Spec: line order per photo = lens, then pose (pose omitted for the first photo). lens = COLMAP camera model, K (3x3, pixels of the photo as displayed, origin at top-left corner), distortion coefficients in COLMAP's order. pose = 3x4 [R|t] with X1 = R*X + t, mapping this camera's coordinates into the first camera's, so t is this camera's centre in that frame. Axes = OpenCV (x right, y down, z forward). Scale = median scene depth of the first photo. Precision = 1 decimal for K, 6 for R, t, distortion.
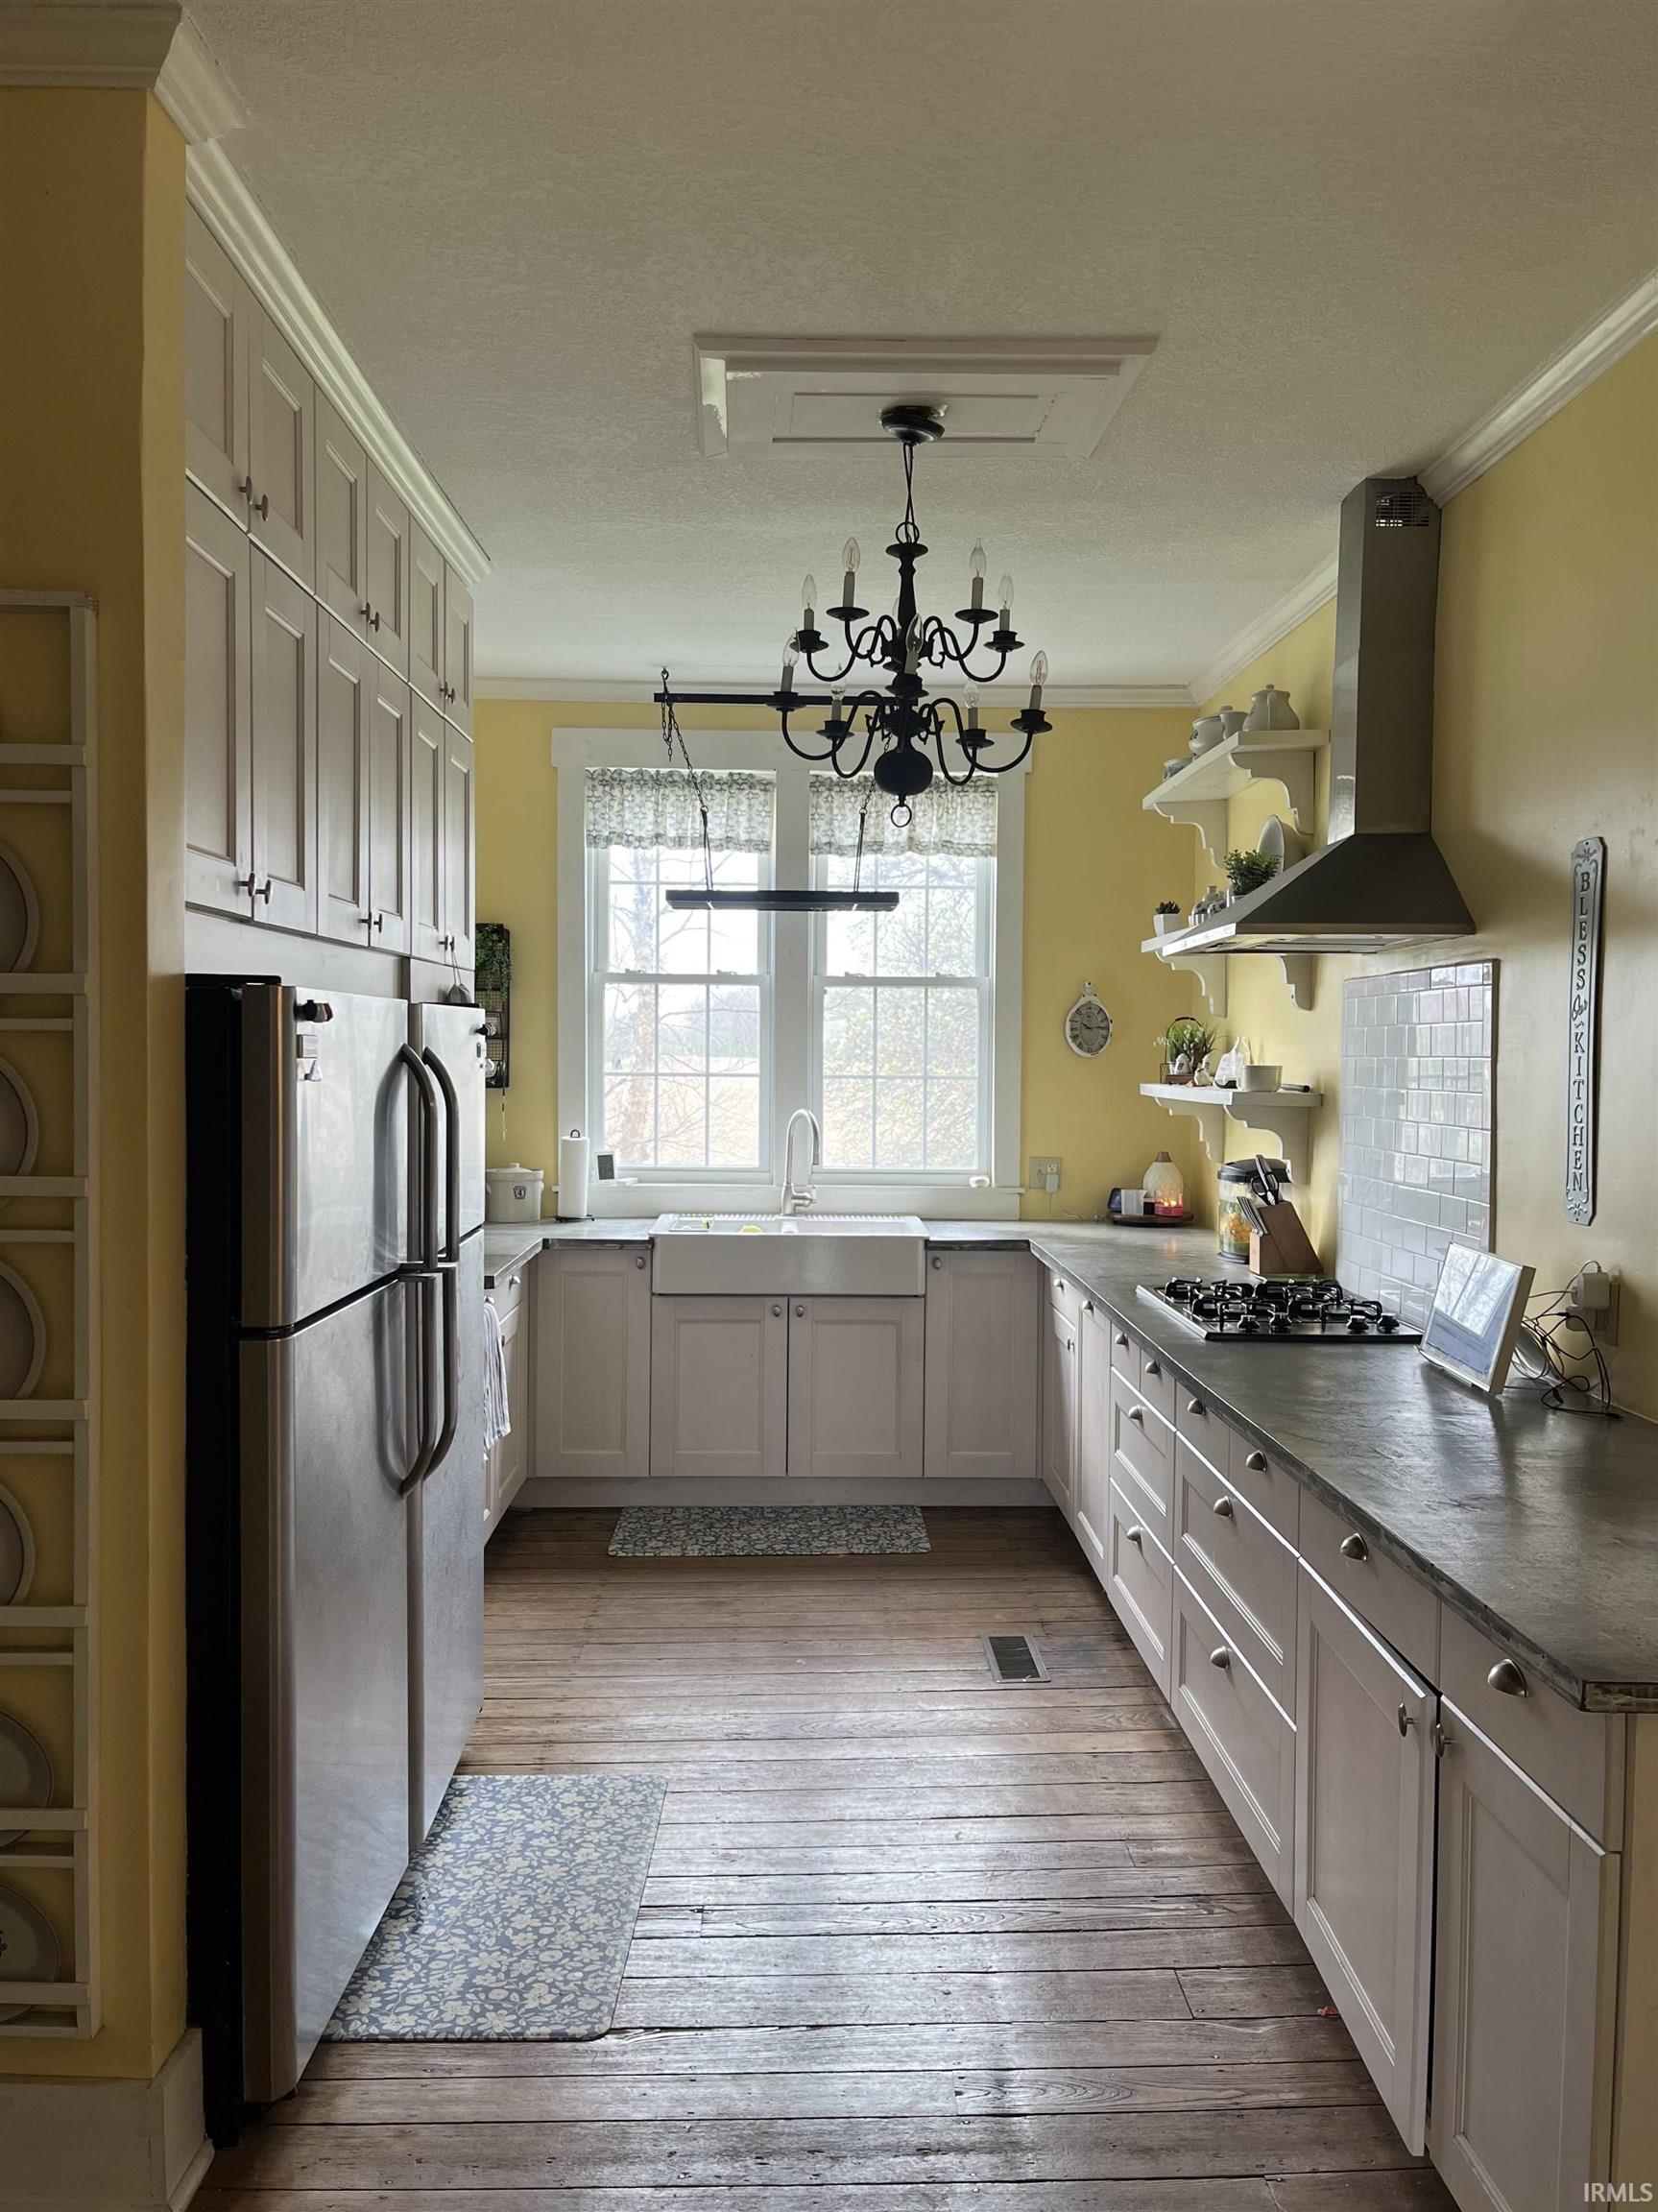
lens RADIAL K [[1728.3, 0, 831.2], [0, 1728.3, 1112.7], [0, 0, 1]] dist [0.075373, -0.000663]
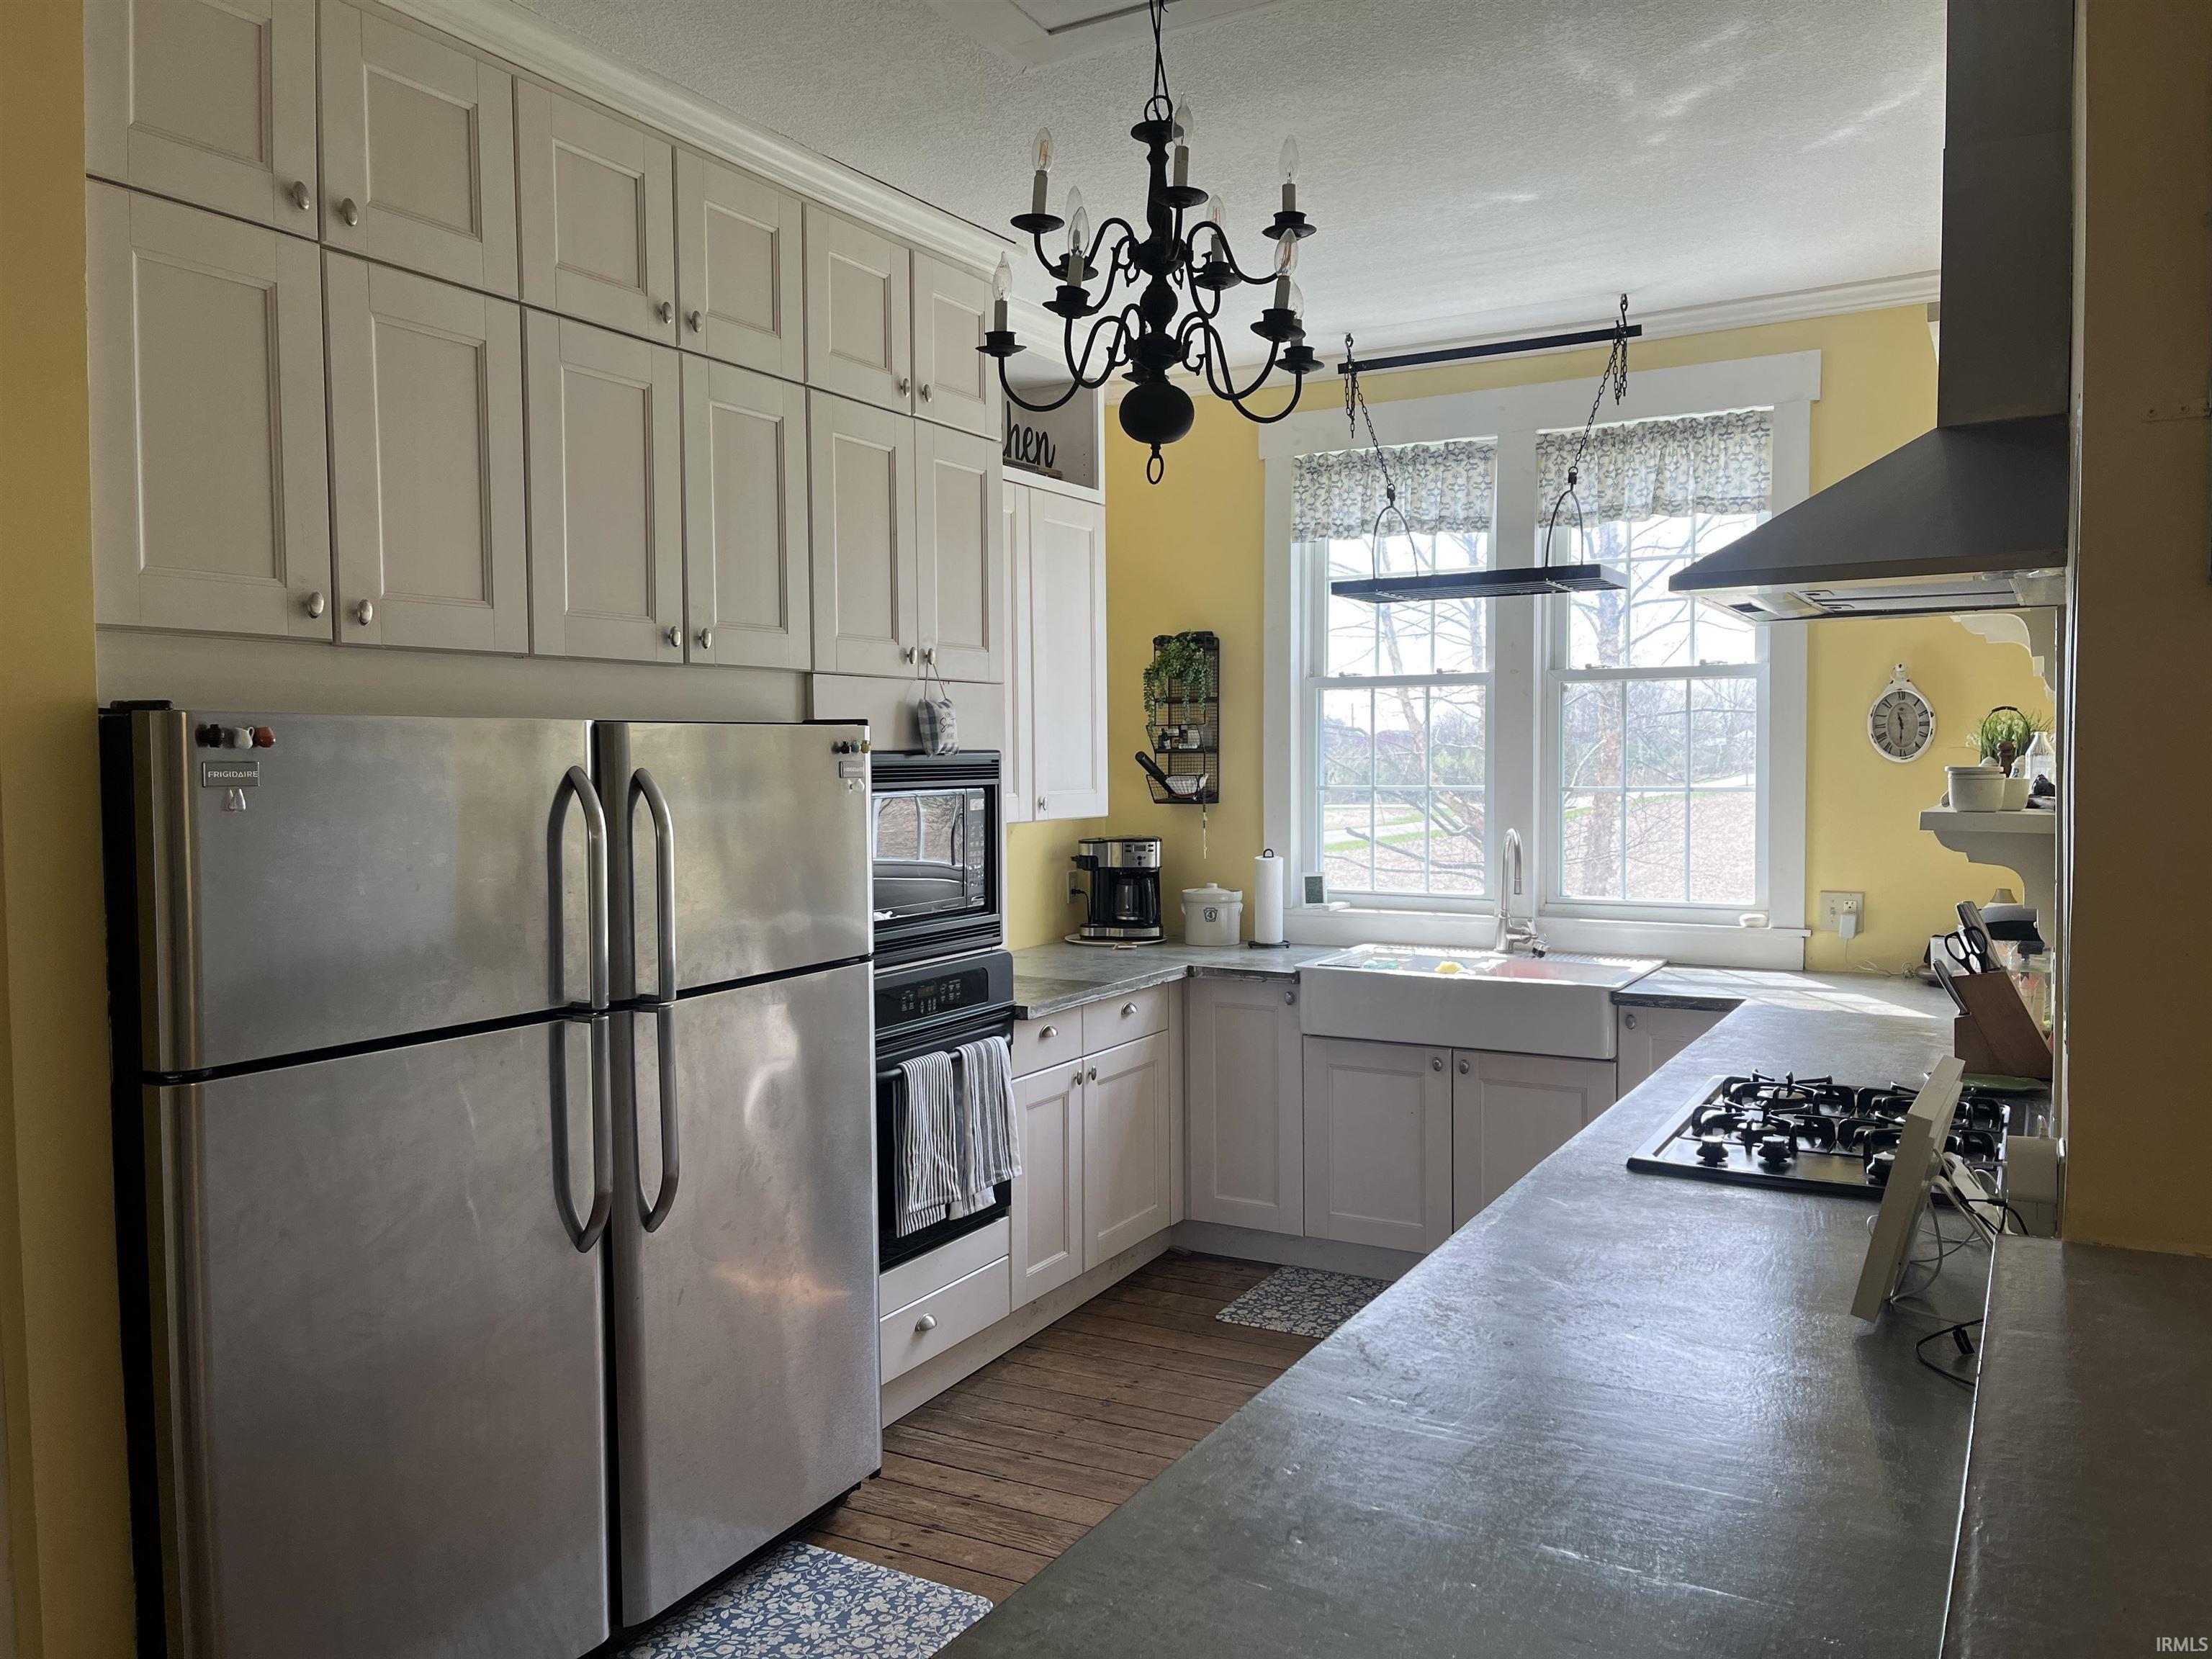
lens RADIAL K [[1679.1, 0, 1106.0], [0, 1679.1, 829.5], [0, 0, 1]] dist [0.053358, -0.002705]
pose [[0.862598, 0.007174, -0.505838, 0.227002], [-0.003734, 0.999962, 0.007815, -0.007037], [0.505876, -0.004853, 0.862593, 0.178131]]
